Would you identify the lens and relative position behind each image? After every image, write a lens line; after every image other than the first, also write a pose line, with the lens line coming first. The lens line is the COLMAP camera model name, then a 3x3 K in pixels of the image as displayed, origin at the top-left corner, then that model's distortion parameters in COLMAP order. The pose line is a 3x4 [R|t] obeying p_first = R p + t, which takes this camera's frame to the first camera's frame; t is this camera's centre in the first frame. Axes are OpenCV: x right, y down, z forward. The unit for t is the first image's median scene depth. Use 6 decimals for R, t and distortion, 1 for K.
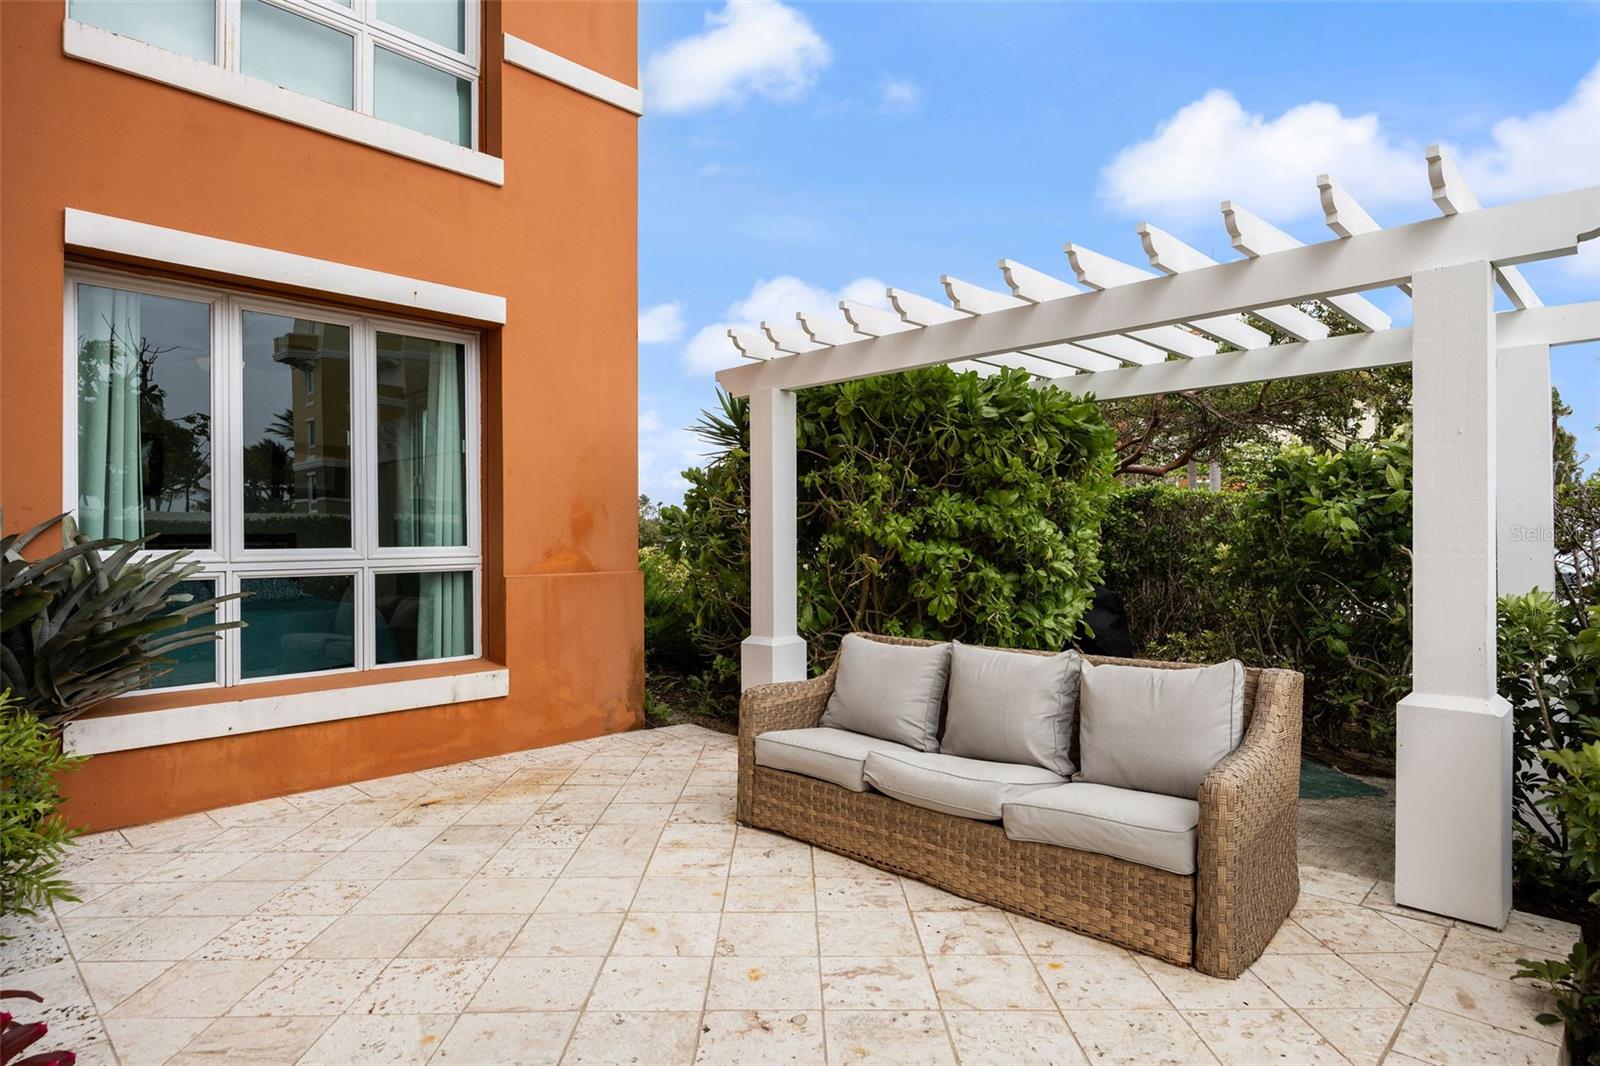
lens RADIAL K [[894.4, 0, 788.9], [0, 894.4, 534.3], [0, 0, 1]] dist [-0.008540, -0.001201]
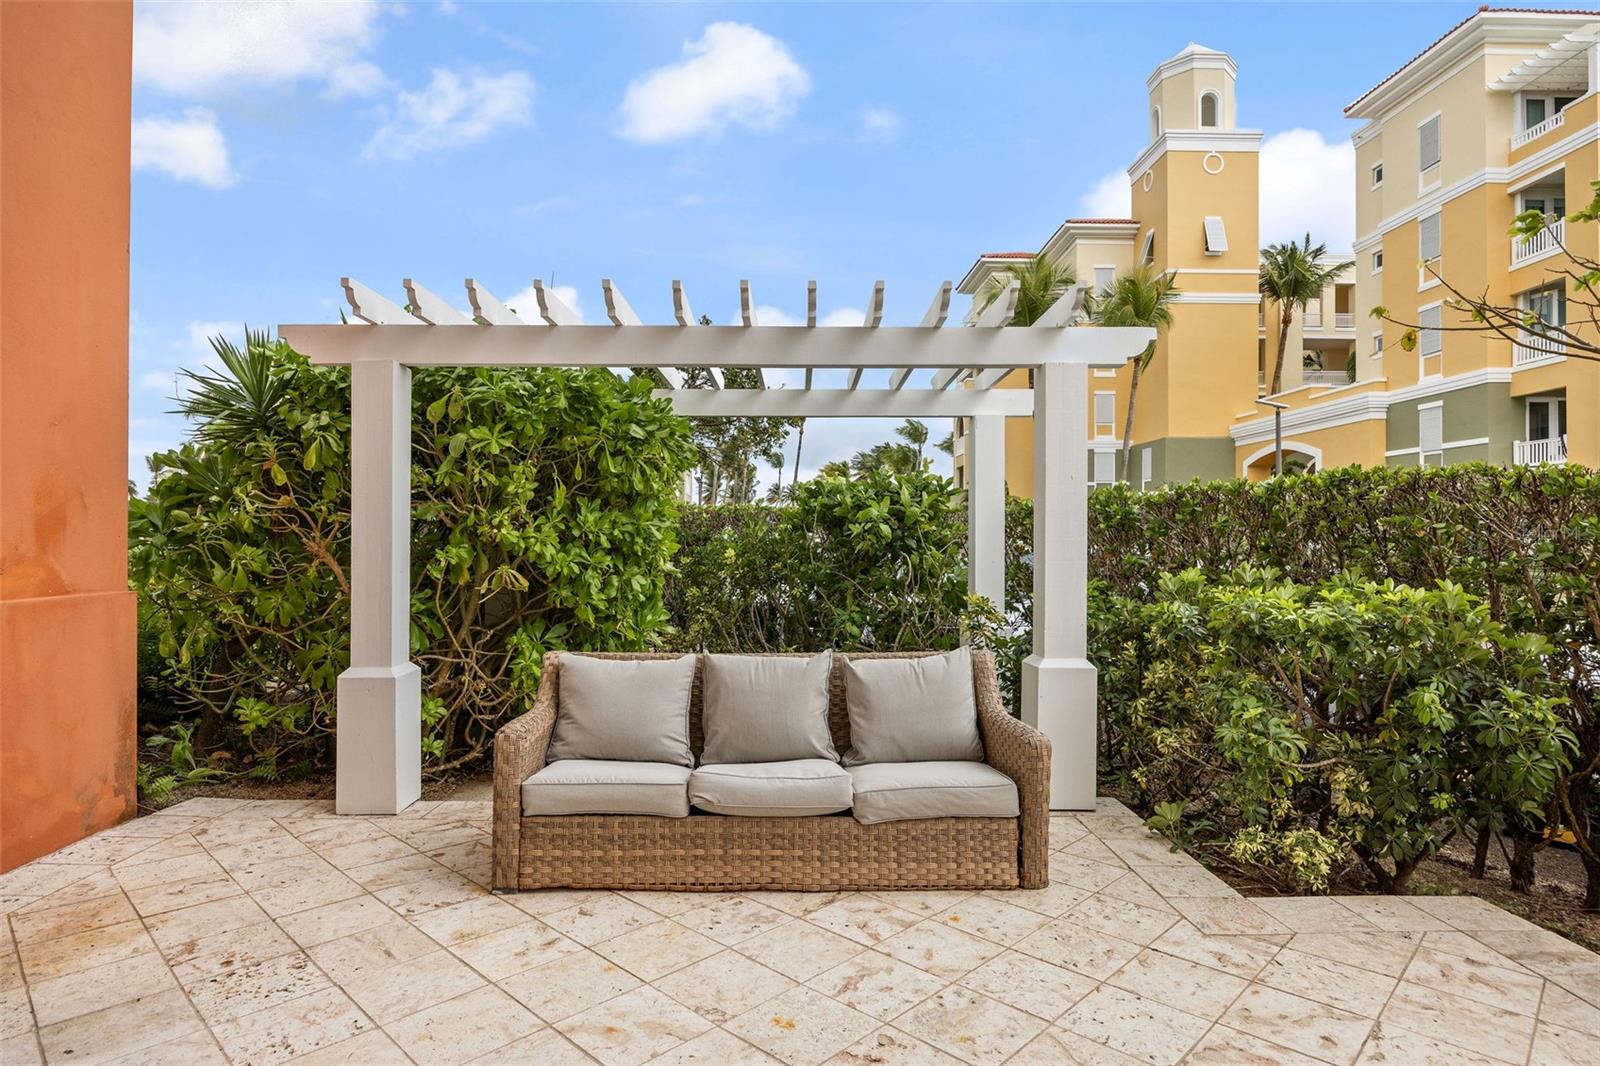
lens RADIAL K [[894.4, 0, 789.5], [0, 894.4, 530.8], [0, 0, 1]] dist [-0.008540, -0.001201]
pose [[0.694806, 0.013660, 0.719068, -0.529239], [-0.010796, 0.999905, -0.008563, -0.008280], [-0.719116, -0.001813, 0.694887, 0.262572]]
